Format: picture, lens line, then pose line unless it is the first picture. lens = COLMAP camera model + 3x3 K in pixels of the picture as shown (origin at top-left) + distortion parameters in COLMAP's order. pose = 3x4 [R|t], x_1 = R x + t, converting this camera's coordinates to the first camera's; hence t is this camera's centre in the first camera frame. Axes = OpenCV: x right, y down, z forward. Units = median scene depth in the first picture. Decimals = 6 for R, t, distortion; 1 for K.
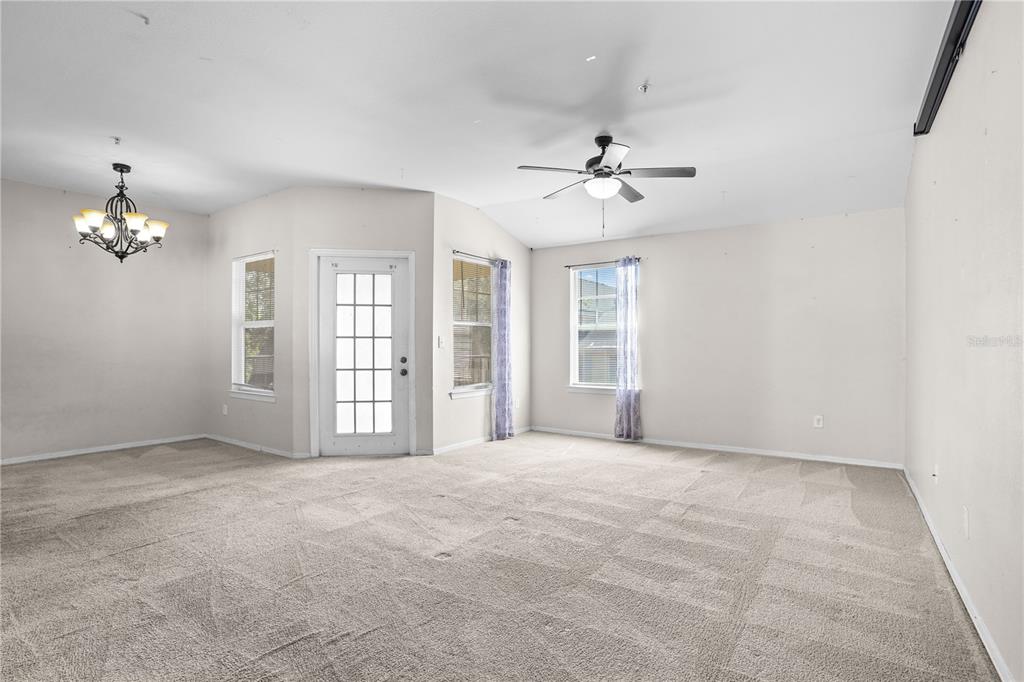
lens RADIAL K [[501.5, 0, 509.0], [0, 501.5, 346.5], [0, 0, 1]] dist [-0.046371, 0.001097]
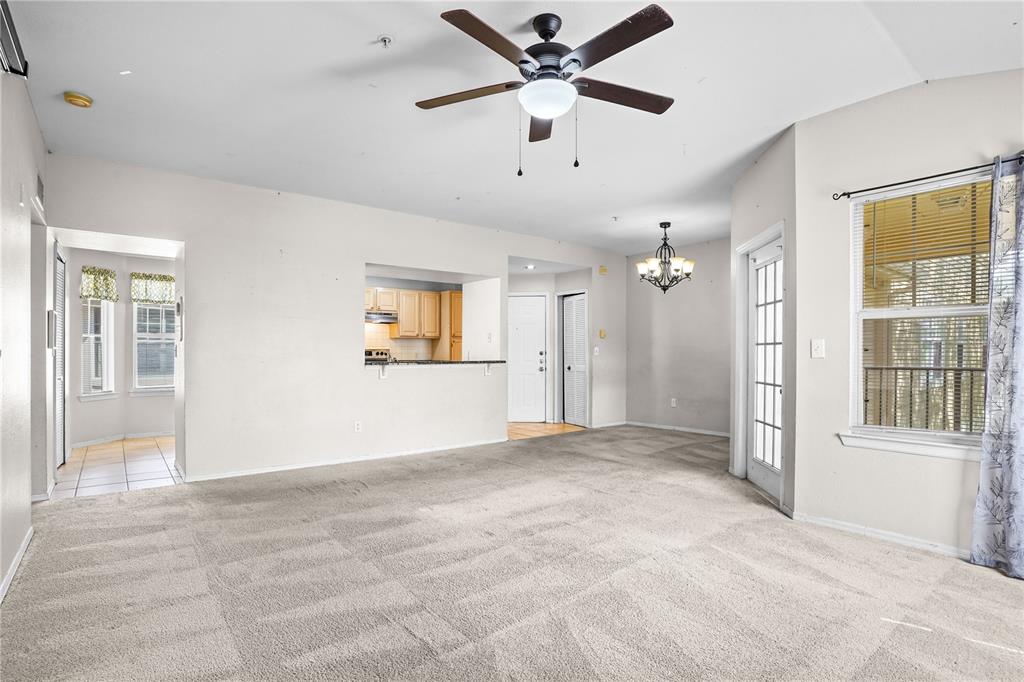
lens RADIAL K [[509.8, 0, 515.6], [0, 509.8, 345.8], [0, 0, 1]] dist [-0.040298, 0.016036]
pose [[-0.274431, -0.012880, -0.961521, 0.598043], [0.001809, 0.999902, -0.013911, -0.004696], [0.961605, -0.005557, -0.274381, 0.842482]]
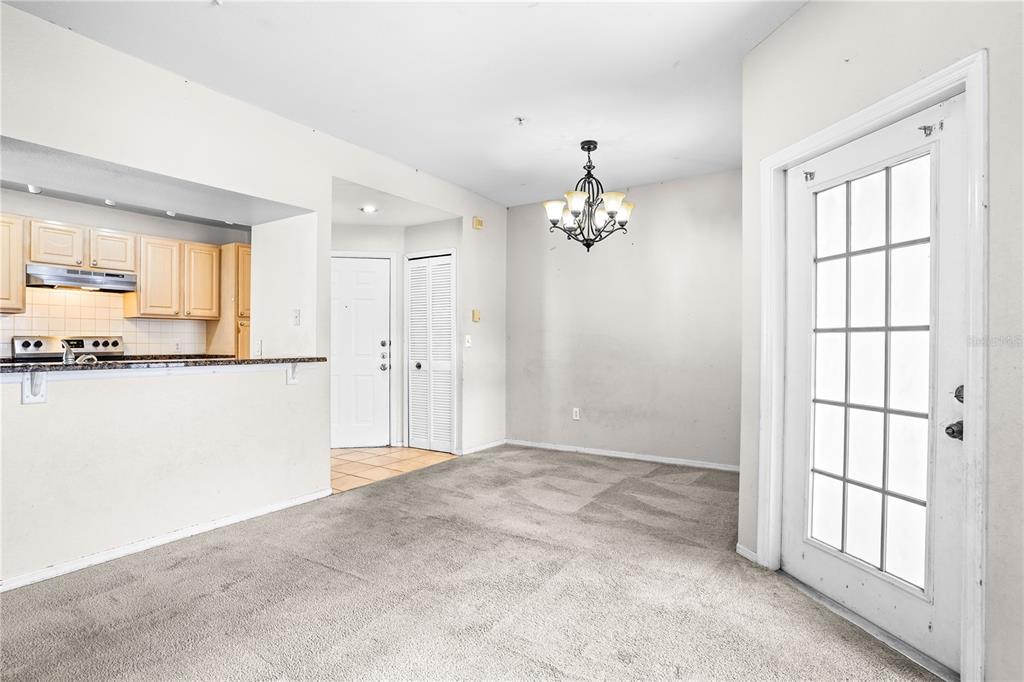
lens RADIAL K [[514.8, 0, 506.5], [0, 514.8, 343.9], [0, 0, 1]] dist [-0.050657, 0.000761]
pose [[0.031795, 0.003751, -0.999487, 0.112570], [-0.001305, 0.999992, 0.003711, -0.007429], [0.999494, 0.001186, 0.031800, 0.700976]]
